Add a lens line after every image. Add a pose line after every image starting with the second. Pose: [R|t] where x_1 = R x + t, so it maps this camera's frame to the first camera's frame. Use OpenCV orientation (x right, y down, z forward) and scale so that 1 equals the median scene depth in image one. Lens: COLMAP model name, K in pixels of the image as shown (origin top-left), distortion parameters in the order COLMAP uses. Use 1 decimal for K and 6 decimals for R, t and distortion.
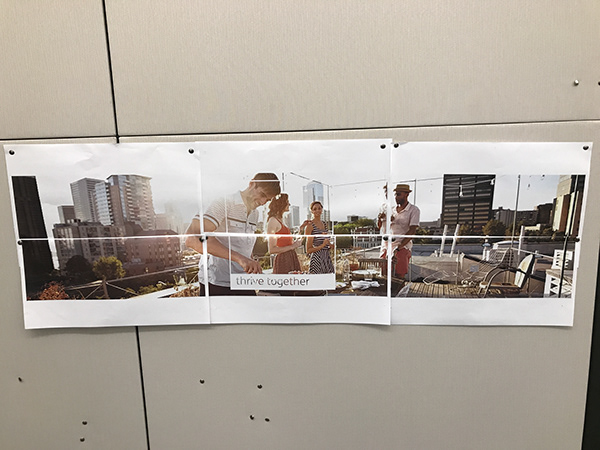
lens RADIAL K [[494.9, 0, 292.1], [0, 494.9, 200.5], [0, 0, 1]] dist [0.040043, -0.026501]
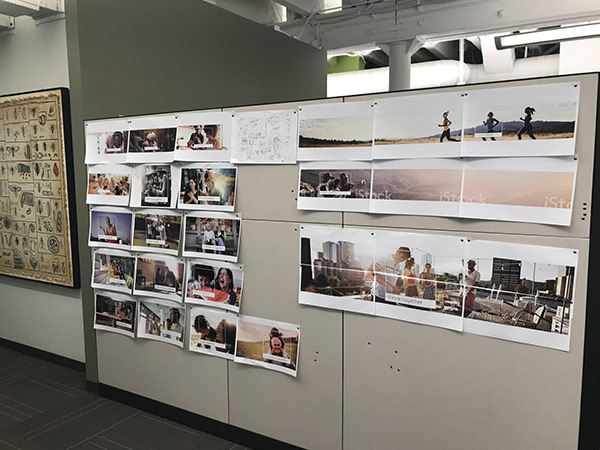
lens RADIAL K [[494.9, 0, 299.9], [0, 494.9, 226.0], [0, 0, 1]] dist [0.040043, -0.026501]
pose [[0.874244, 0.085397, -0.477916, 0.549945], [-0.116554, 0.992537, -0.035857, -0.016085], [0.471287, 0.087051, 0.877673, -1.066440]]
